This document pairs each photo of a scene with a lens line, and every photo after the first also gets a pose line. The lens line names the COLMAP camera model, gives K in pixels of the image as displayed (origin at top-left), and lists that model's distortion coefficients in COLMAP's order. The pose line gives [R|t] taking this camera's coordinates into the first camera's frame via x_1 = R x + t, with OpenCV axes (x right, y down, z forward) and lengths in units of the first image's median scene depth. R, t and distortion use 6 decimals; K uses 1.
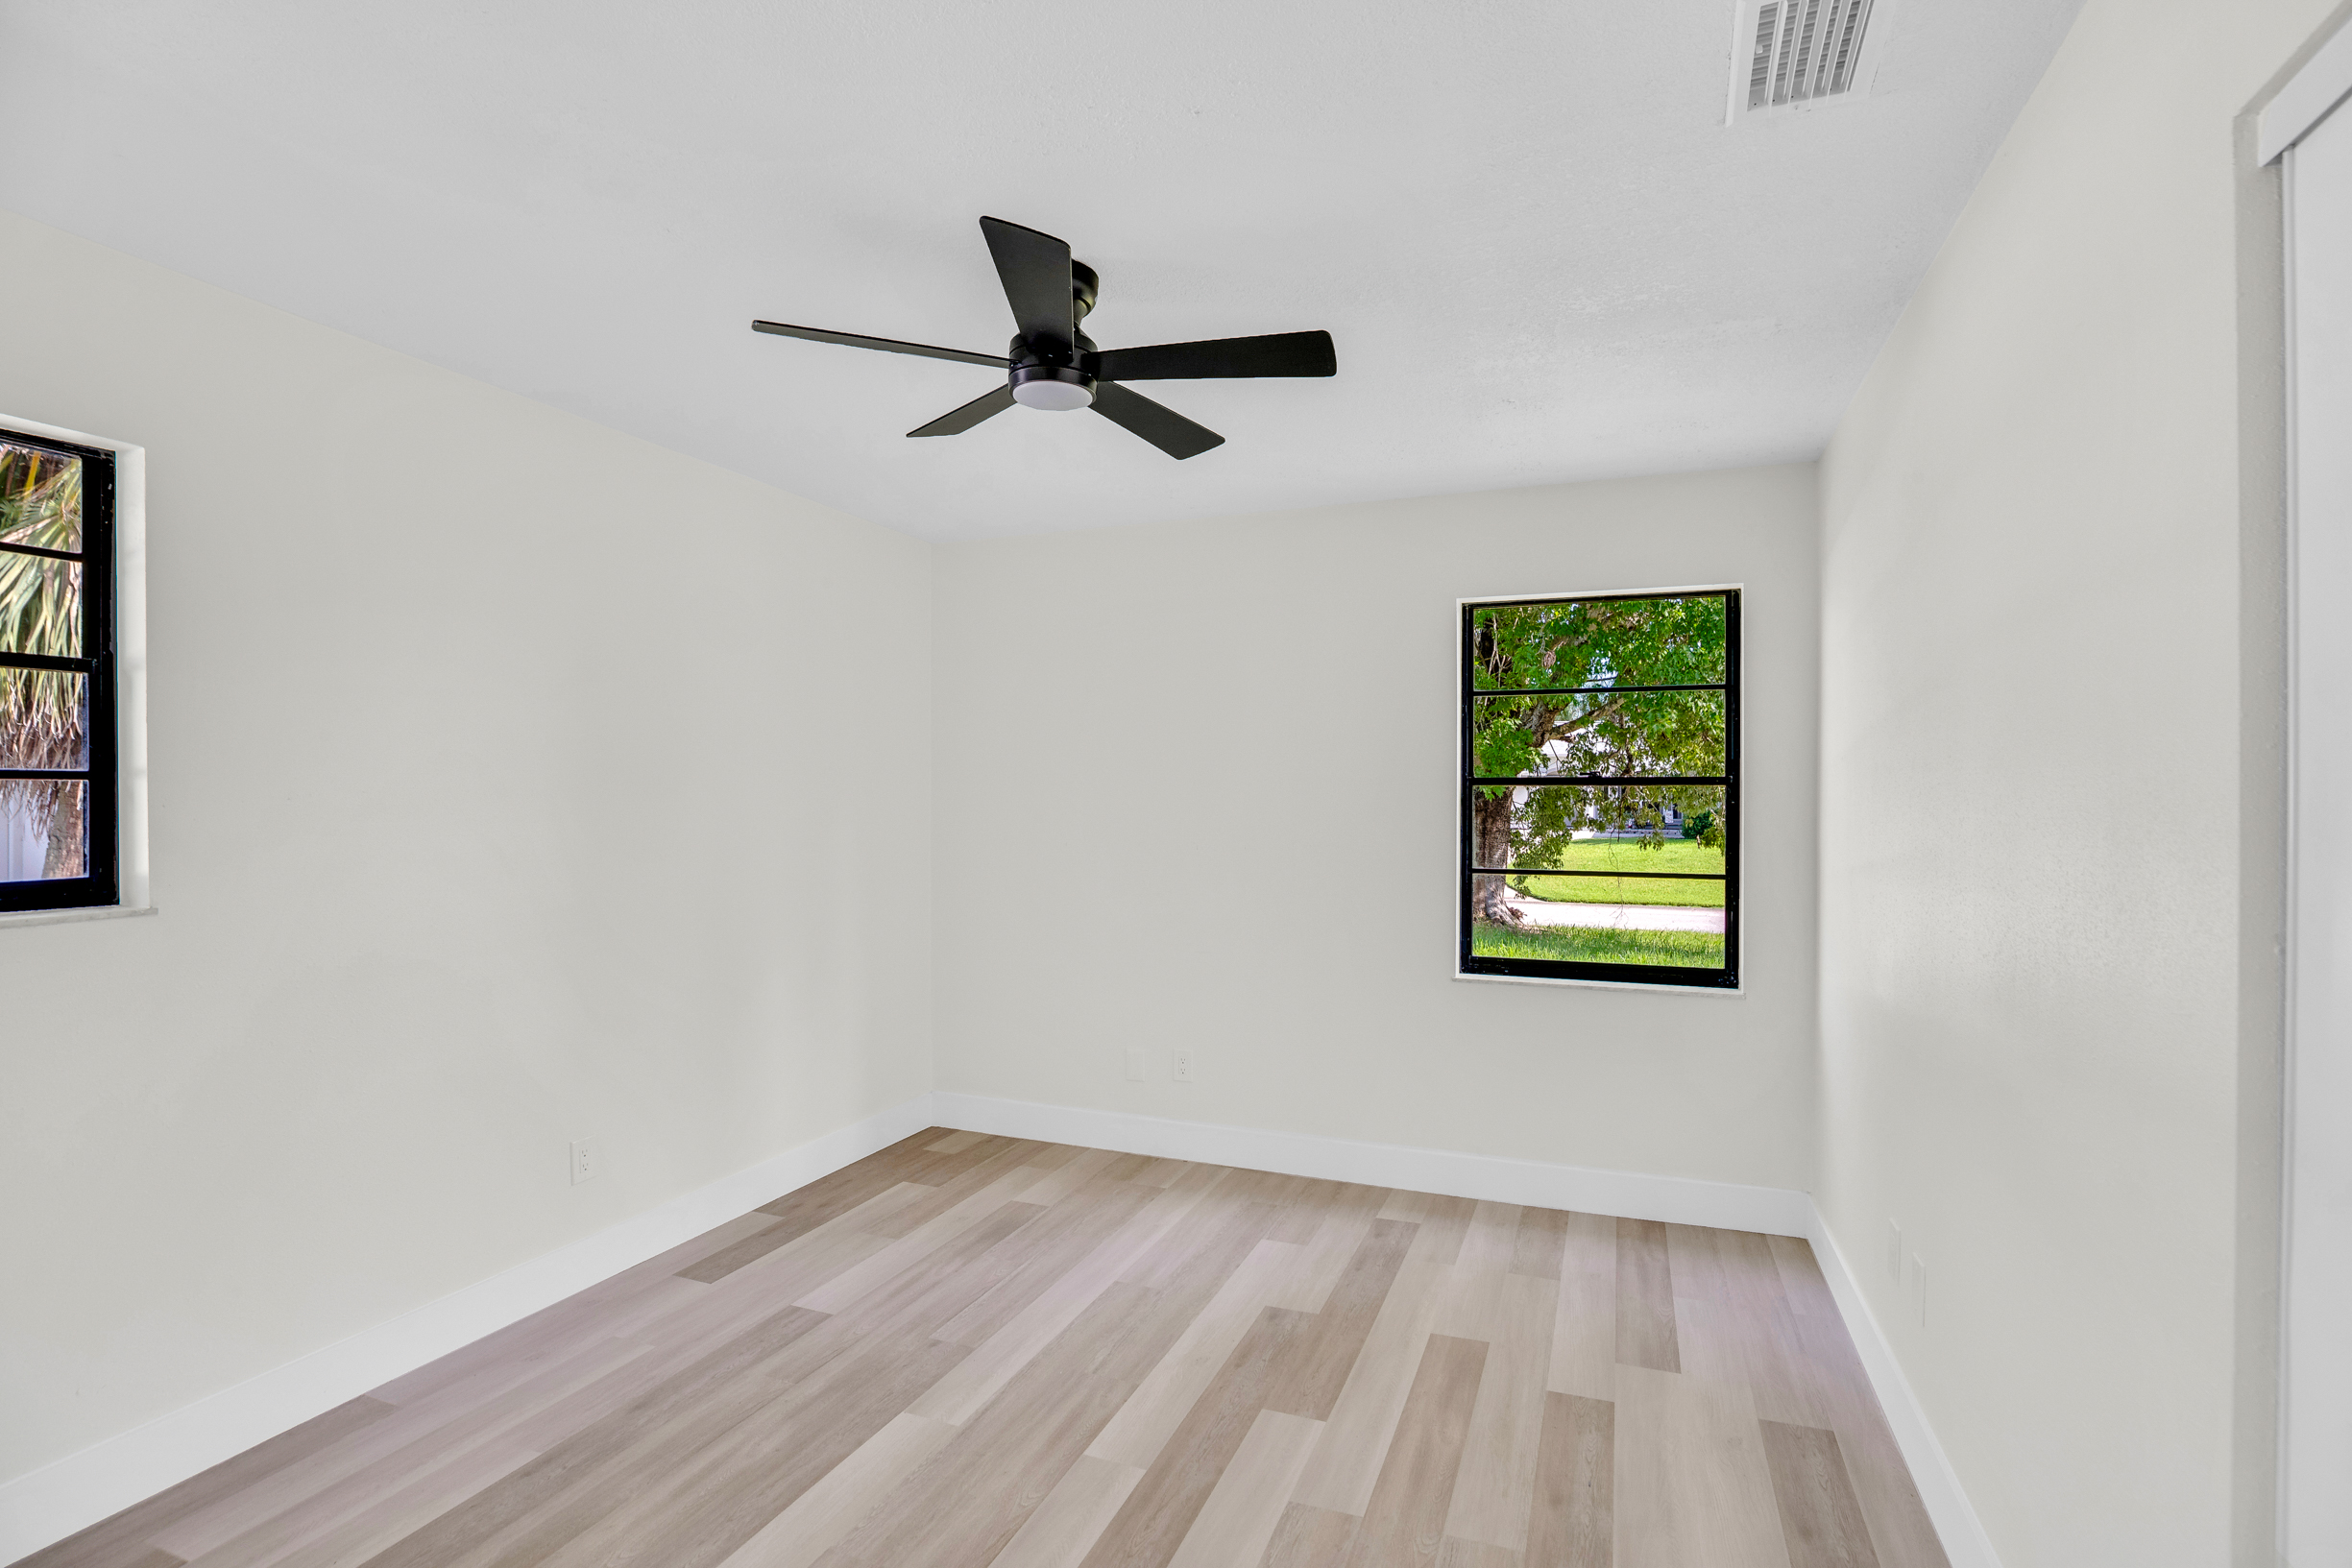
lens RADIAL K [[1092.6, 0, 1176.0], [0, 1092.6, 784.0], [0, 0, 1]] dist [0.000002, -0.000213]
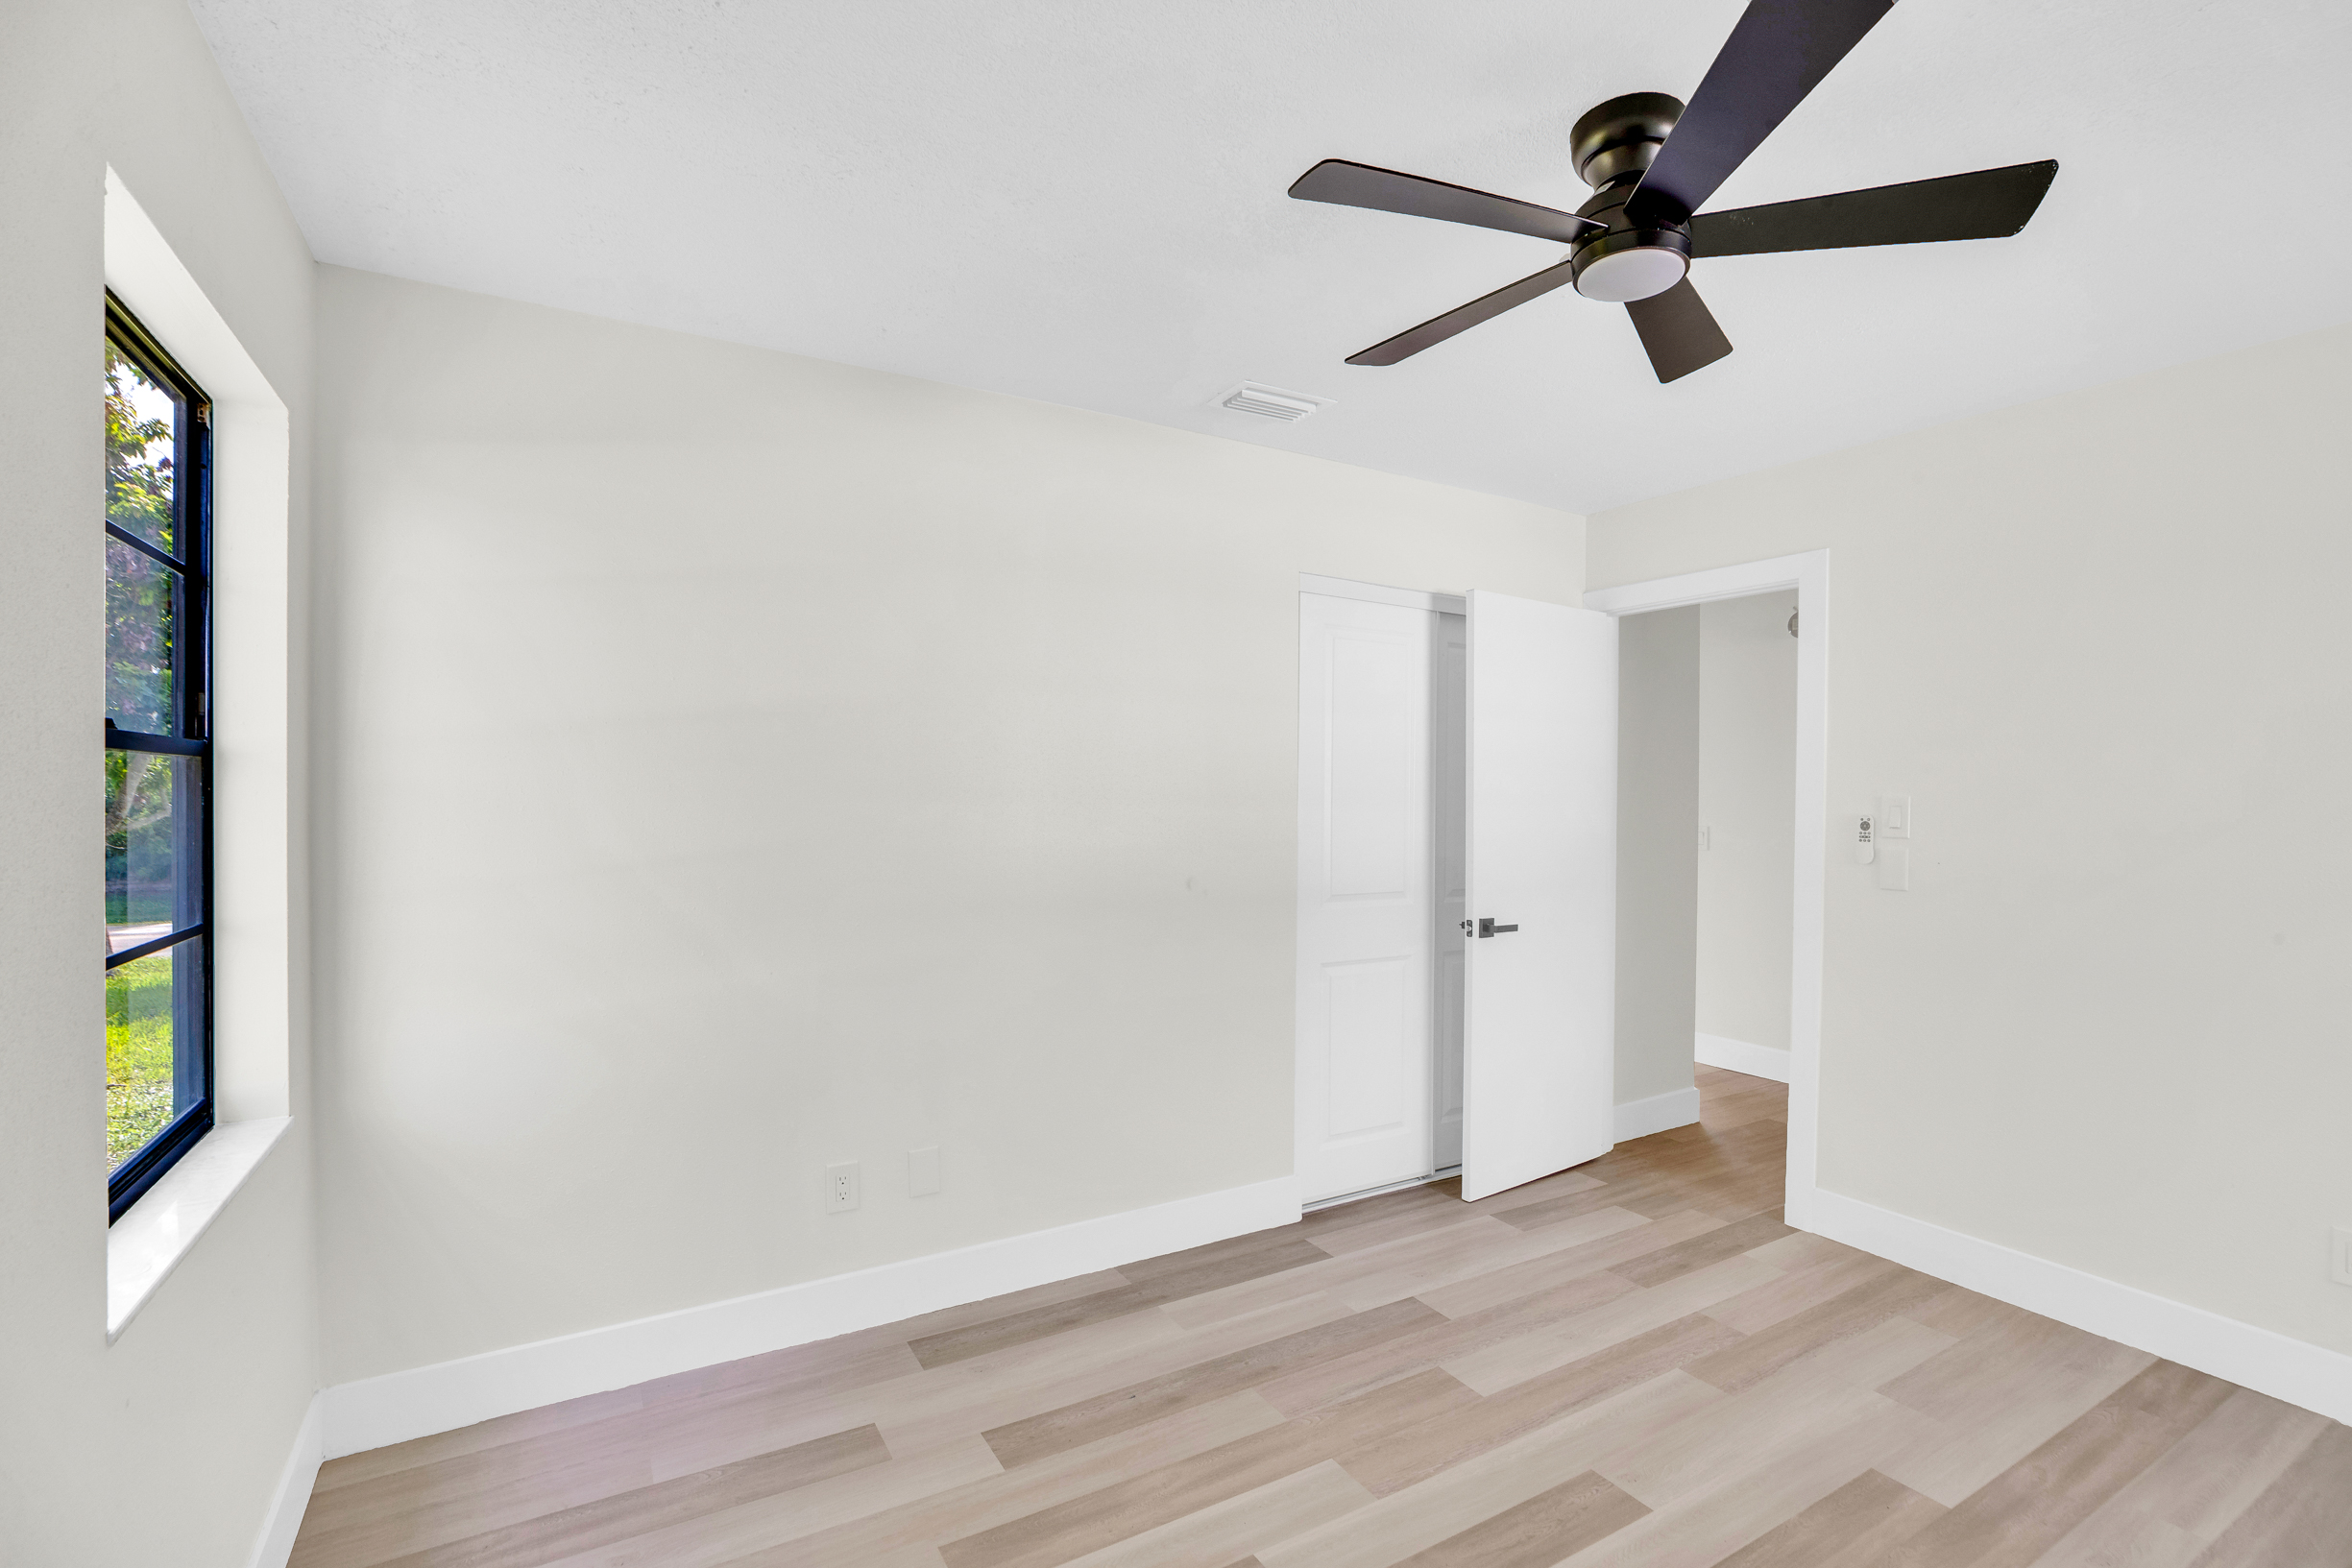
lens RADIAL K [[1092.6, 0, 1176.0], [0, 1092.6, 784.0], [0, 0, 1]] dist [0.000002, -0.000213]
pose [[-0.792001, -0.007790, 0.610470, -0.343056], [-0.022221, 0.999624, -0.016073, 0.012922], [-0.610116, -0.026295, -0.791876, 1.838550]]
